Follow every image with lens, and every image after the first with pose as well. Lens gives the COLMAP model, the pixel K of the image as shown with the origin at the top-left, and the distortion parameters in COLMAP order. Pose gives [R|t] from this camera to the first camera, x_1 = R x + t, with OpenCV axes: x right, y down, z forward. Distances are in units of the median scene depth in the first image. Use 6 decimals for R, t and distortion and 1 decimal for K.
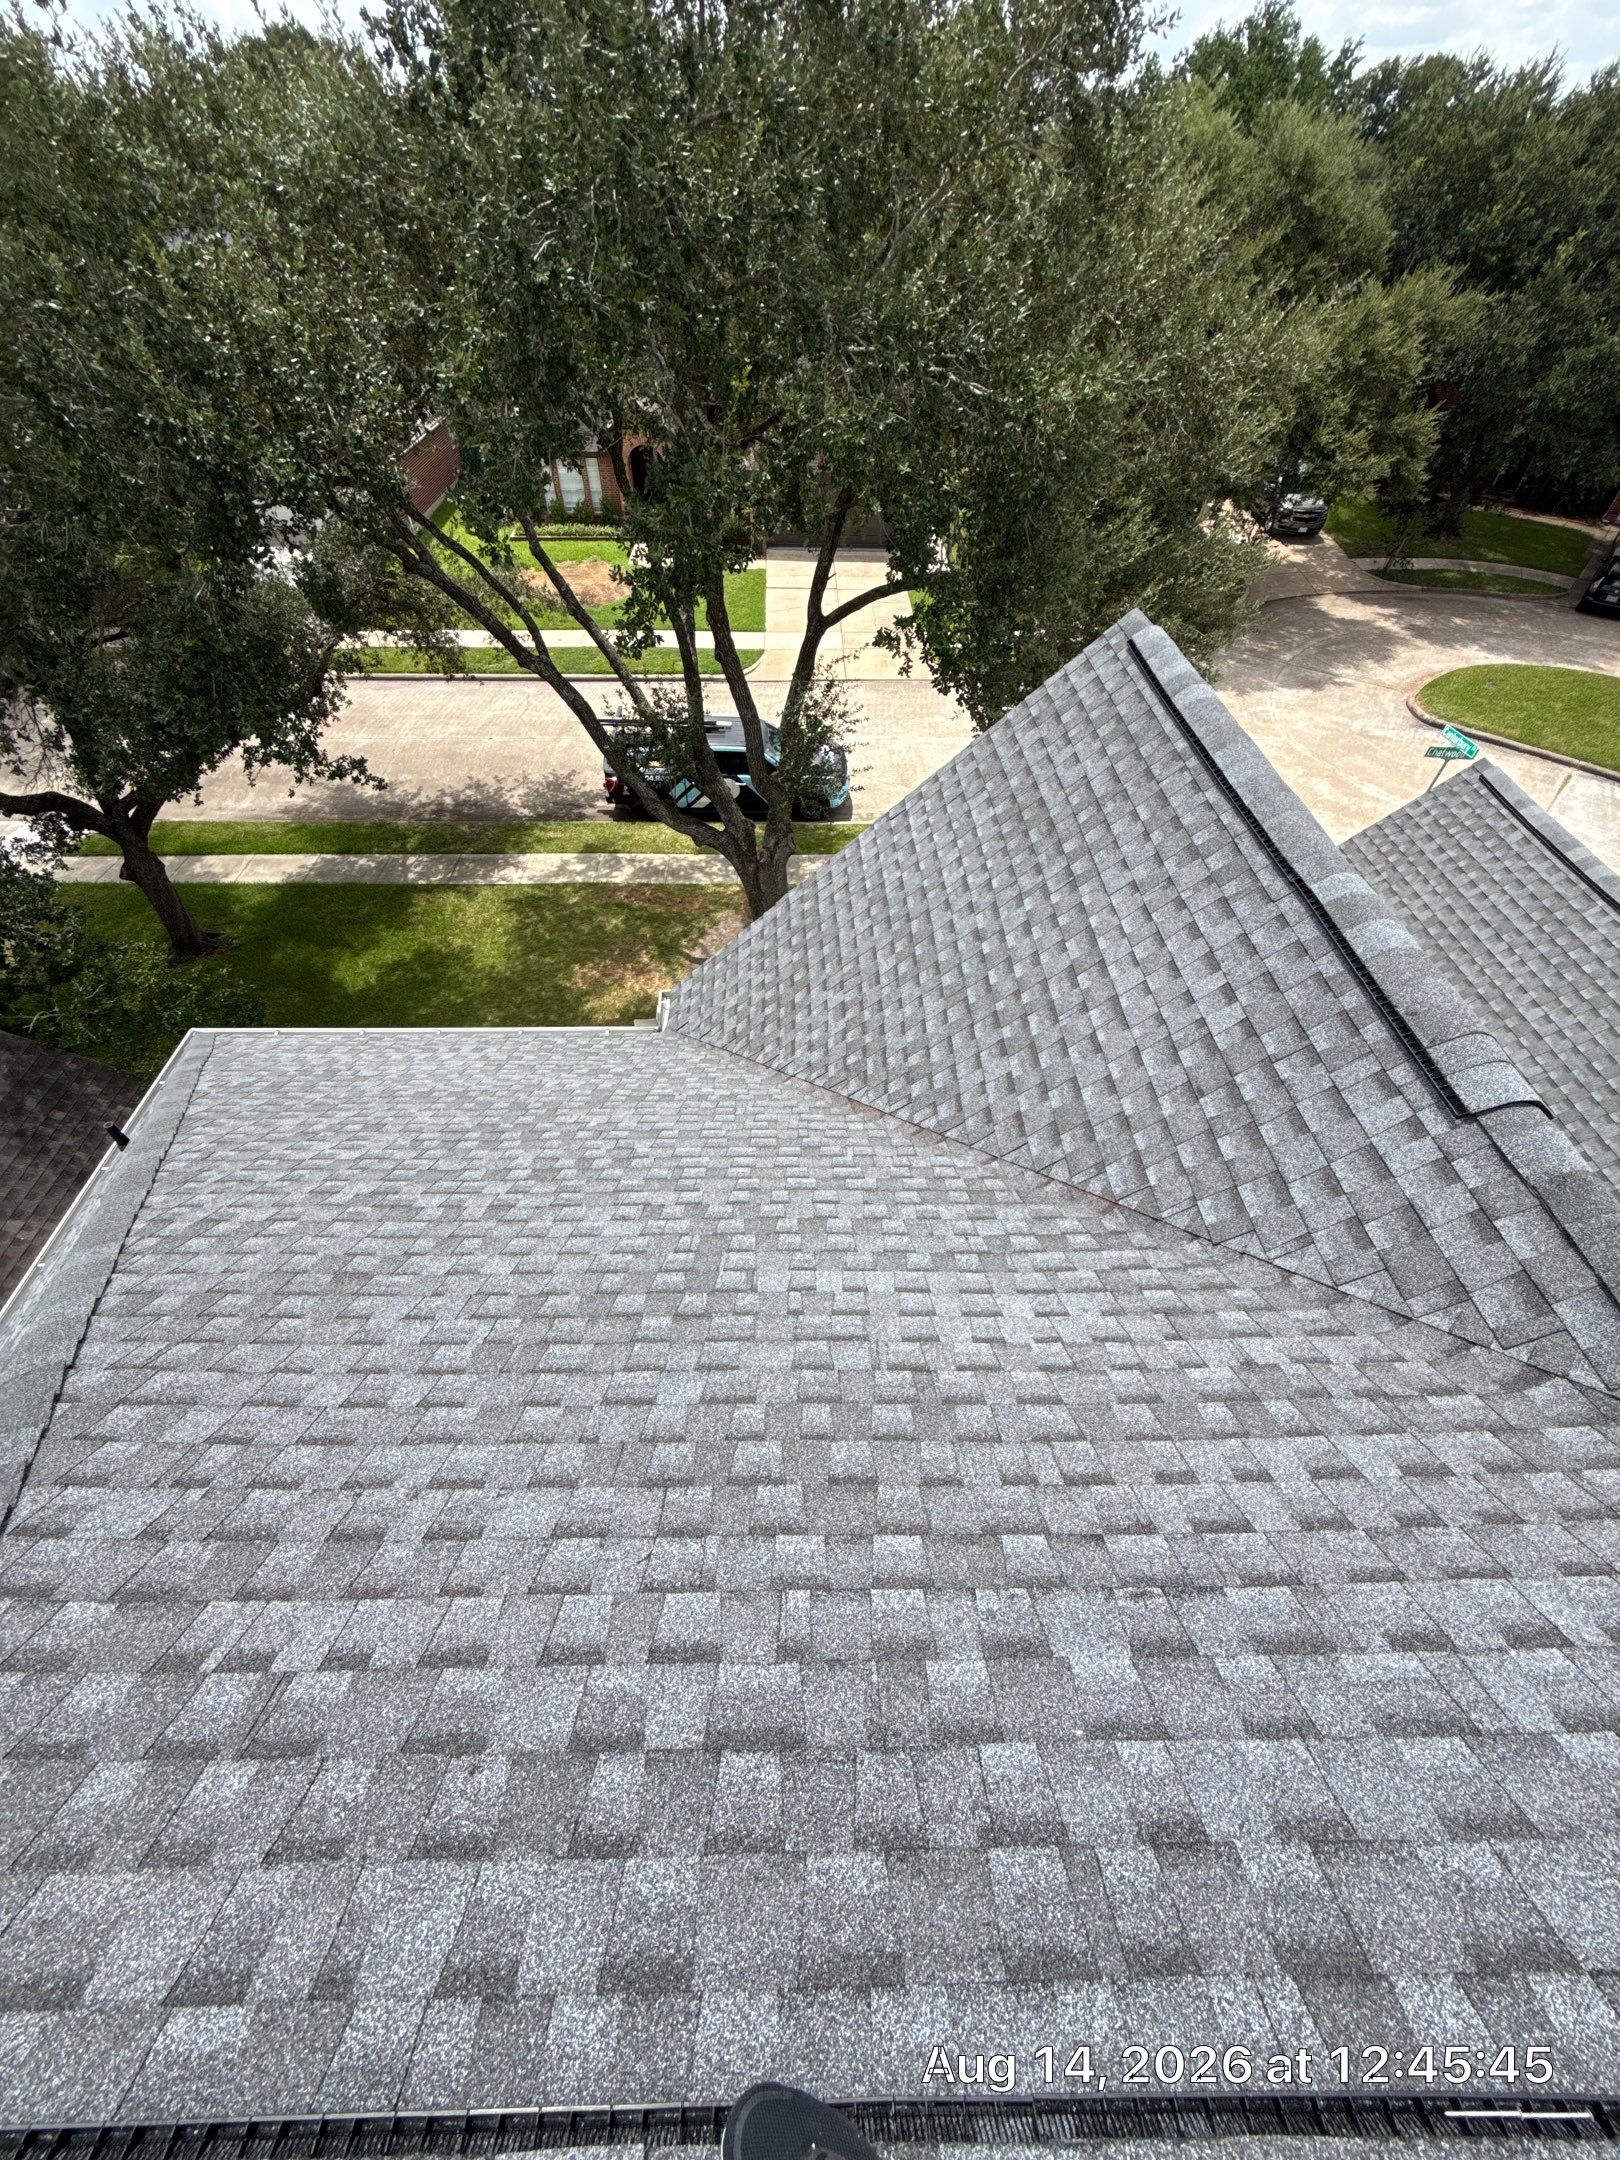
lens RADIAL K [[857.4, 0, 809.4], [0, 857.4, 1078.5], [0, 0, 1]] dist [0.002936, -0.000235]
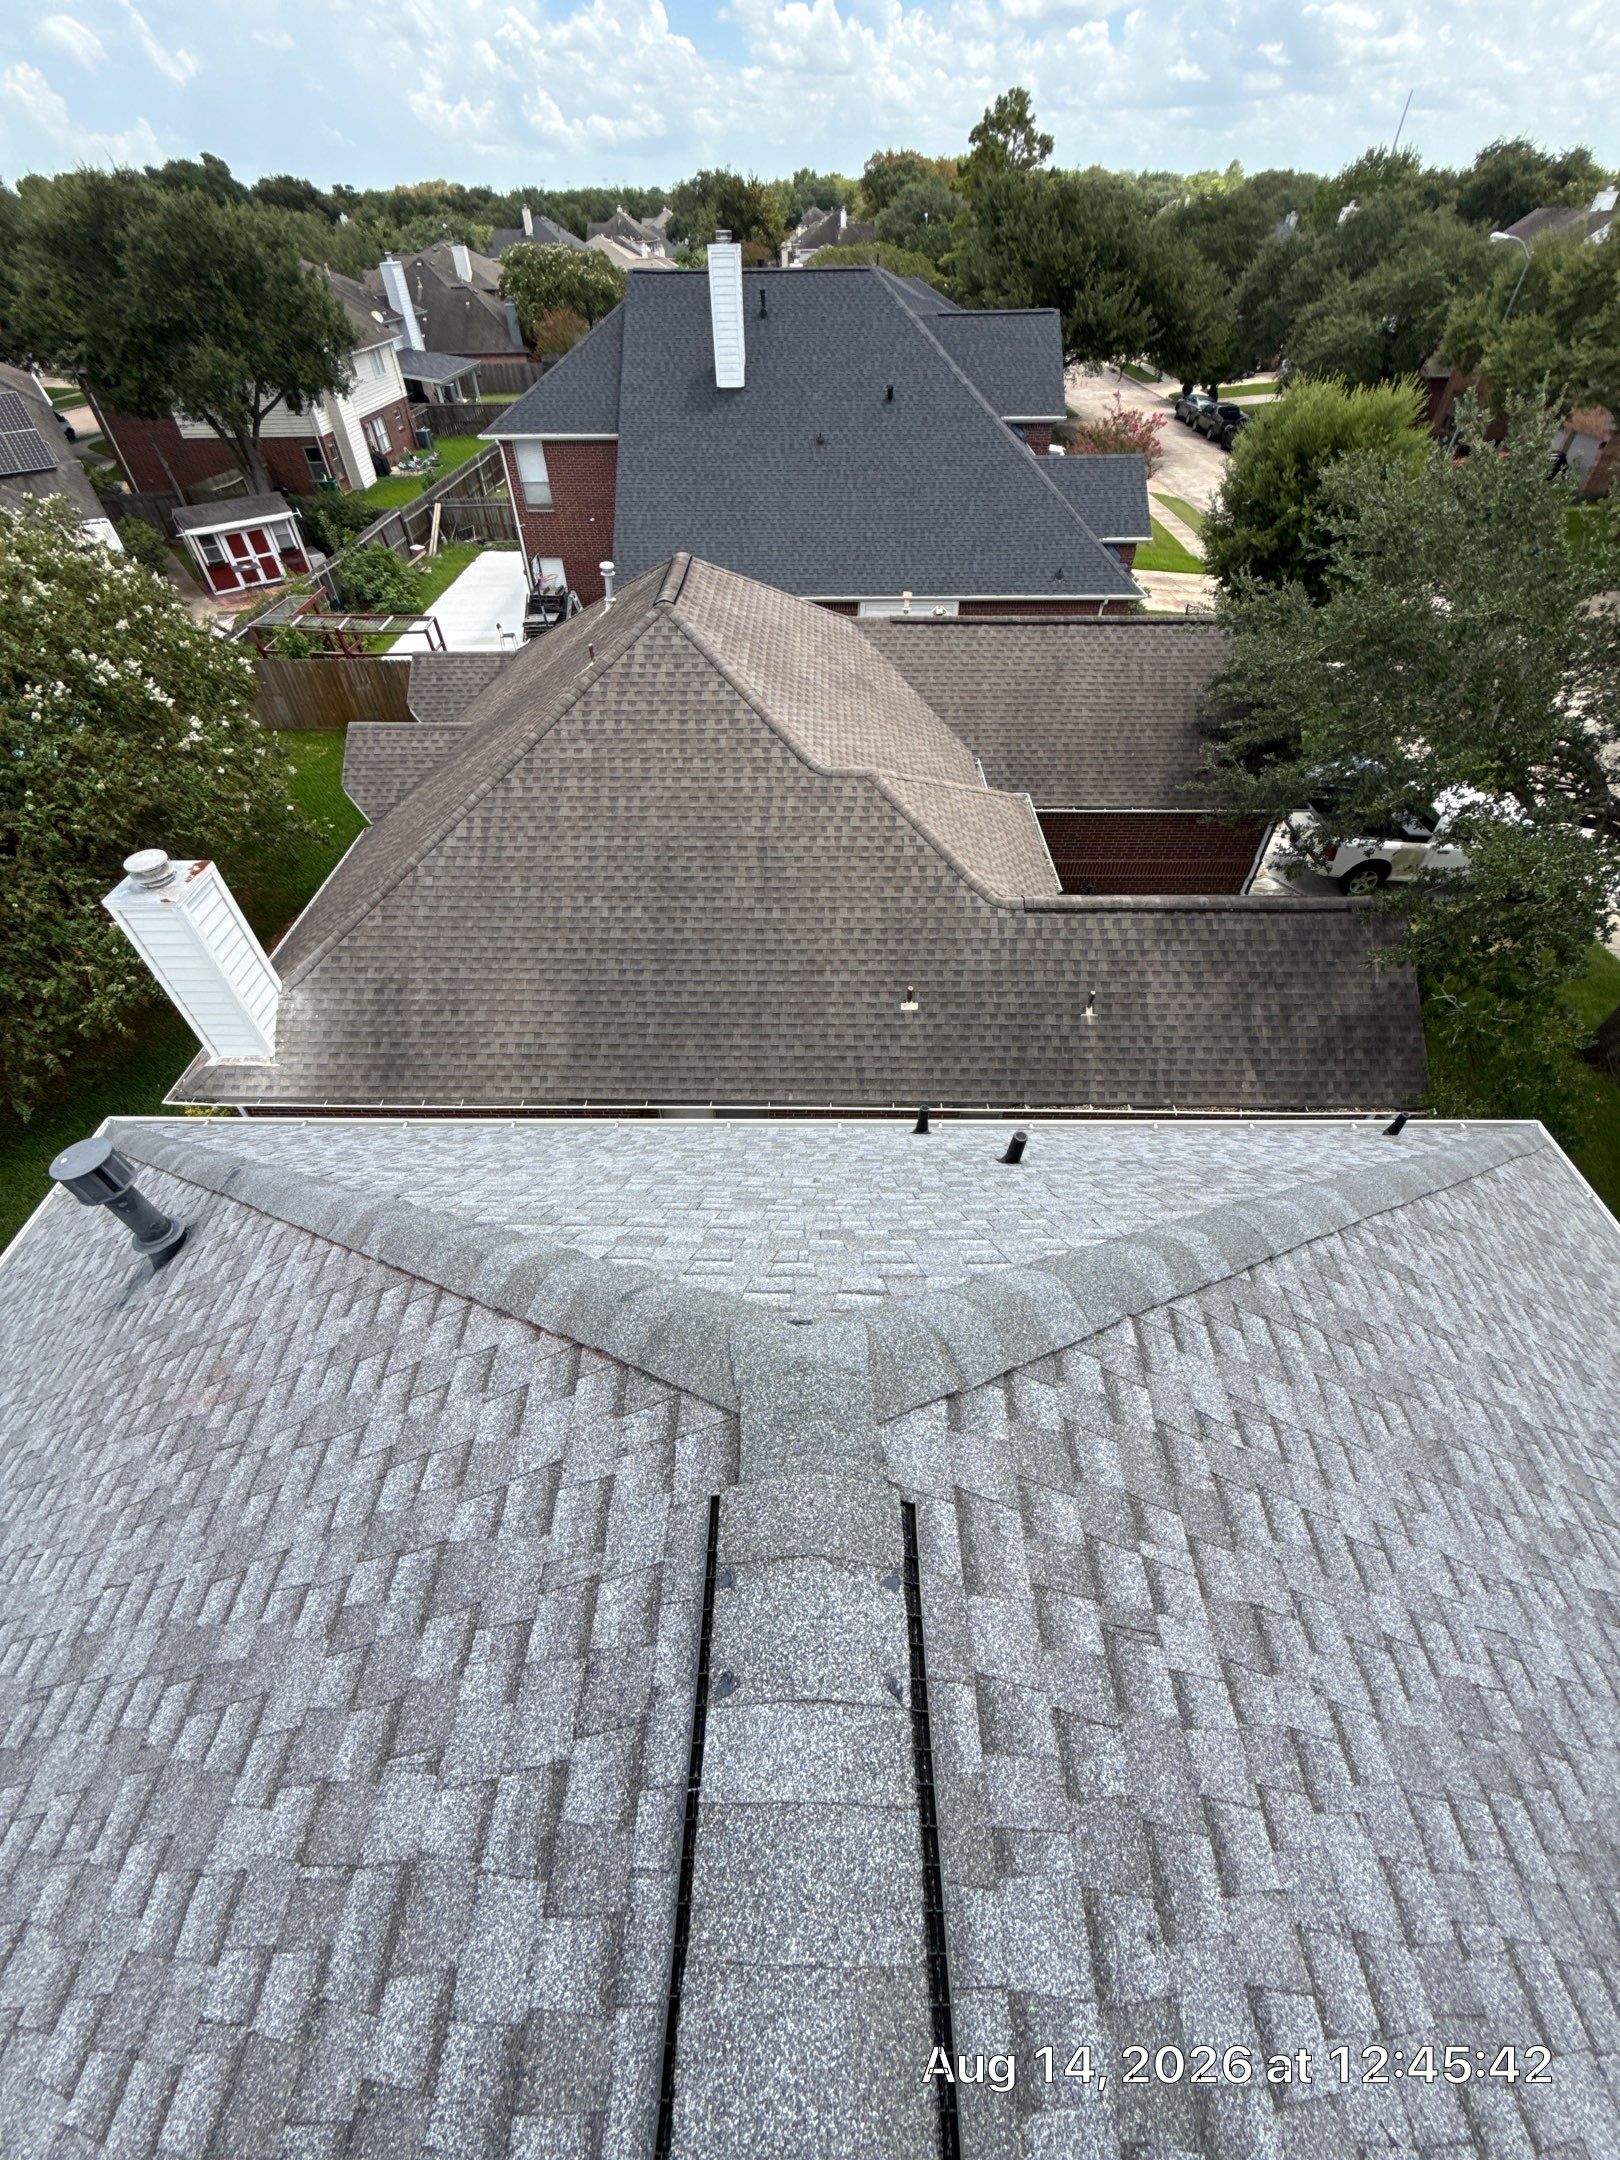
lens RADIAL K [[857.4, 0, 807.6], [0, 857.4, 1082.7], [0, 0, 1]] dist [0.002936, -0.000235]
pose [[-0.022107, 0.712889, -0.700929, -0.236299], [-0.732008, 0.465980, 0.497018, 0.120938], [0.680937, 0.524073, 0.511539, -0.111676]]
